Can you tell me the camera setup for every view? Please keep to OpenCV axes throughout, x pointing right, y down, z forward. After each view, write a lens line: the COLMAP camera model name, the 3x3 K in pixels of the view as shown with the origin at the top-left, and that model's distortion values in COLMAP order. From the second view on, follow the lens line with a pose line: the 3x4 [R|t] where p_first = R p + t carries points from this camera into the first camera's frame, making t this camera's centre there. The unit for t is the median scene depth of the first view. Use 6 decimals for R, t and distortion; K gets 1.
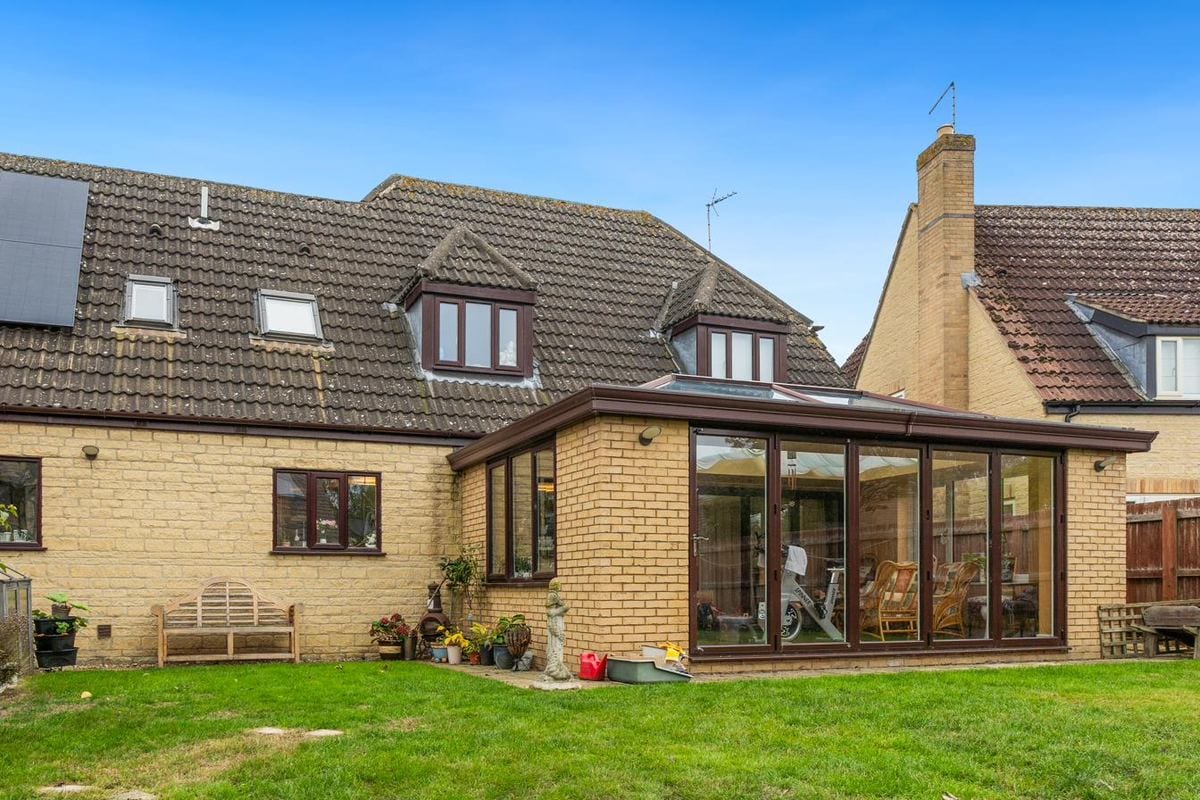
lens RADIAL K [[802.9, 0, 383.6], [0, 802.9, 618.6], [0, 0, 1]] dist [-0.002698, 0.000074]
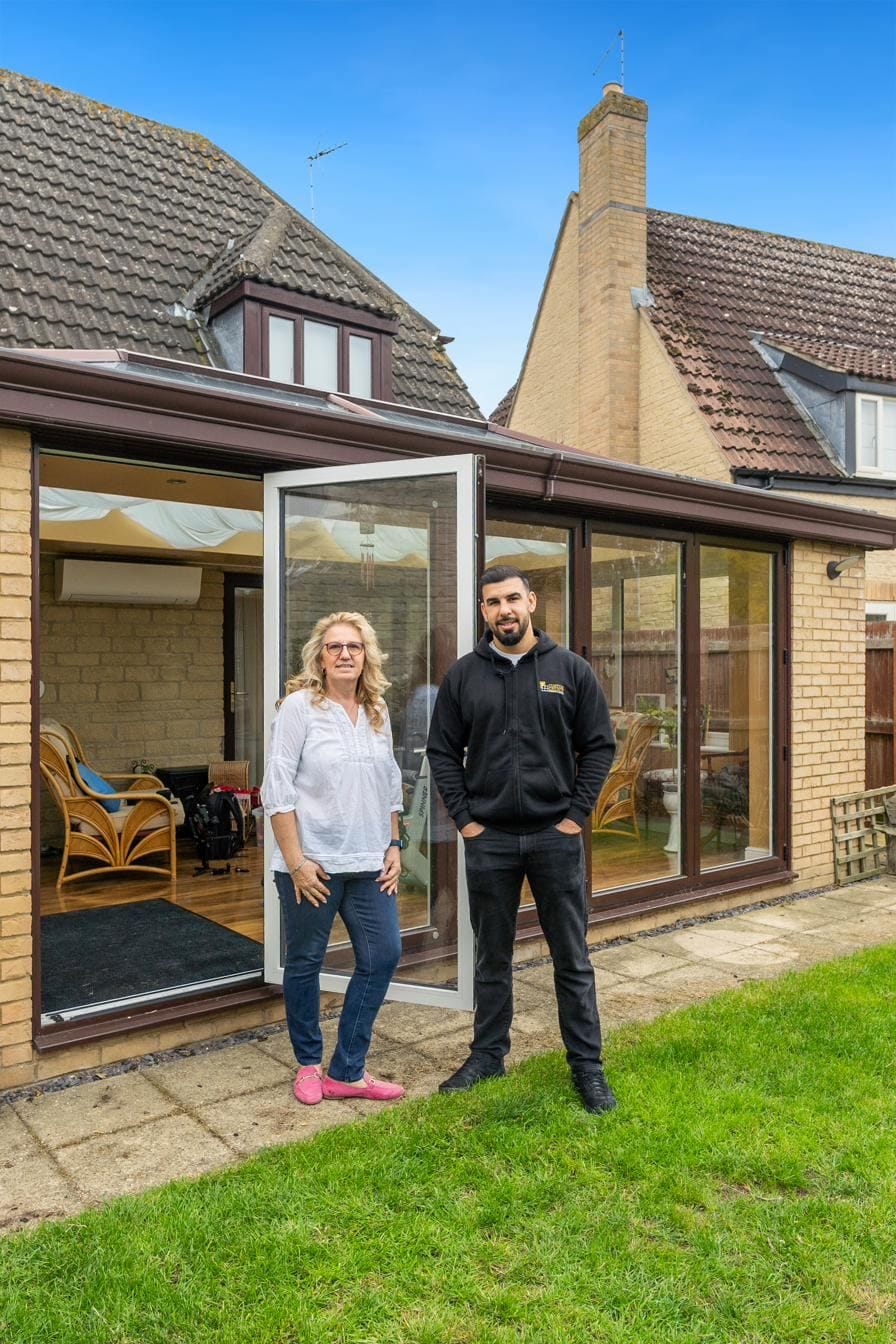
lens RADIAL K [[838.3, 0, 292.1], [0, 838.3, 674.1], [0, 0, 1]] dist [-0.004199, 0.001516]
pose [[0.969075, 0.004819, 0.246718, 0.309295], [-0.003610, 0.999979, -0.005351, -0.097562], [-0.246739, 0.004295, 0.969072, 0.444865]]
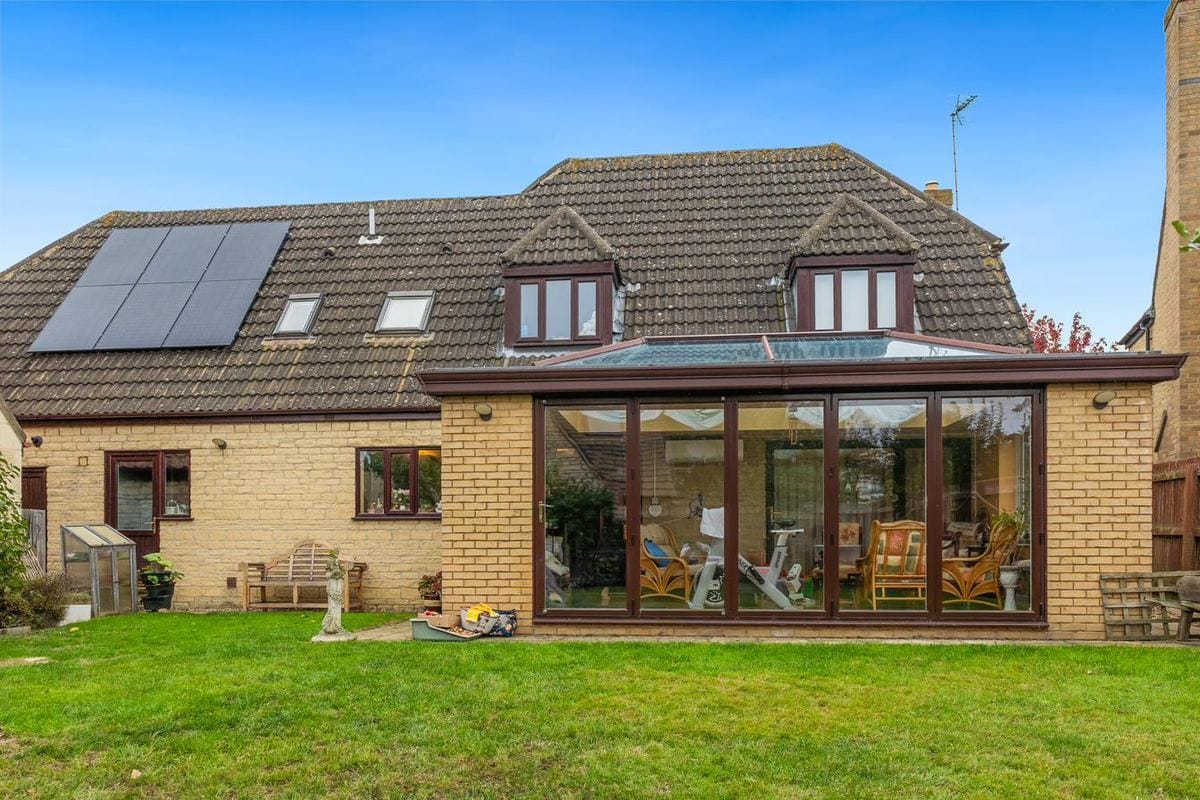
lens RADIAL K [[849.2, 0, 759.8], [0, 849.2, 567.3], [0, 0, 1]] dist [-0.005160, 0.001053]
pose [[0.922414, 0.012320, -0.386005, 0.834987], [-0.011174, 0.999924, 0.005213, -0.021872], [0.386040, -0.000495, 0.922482, 0.068536]]
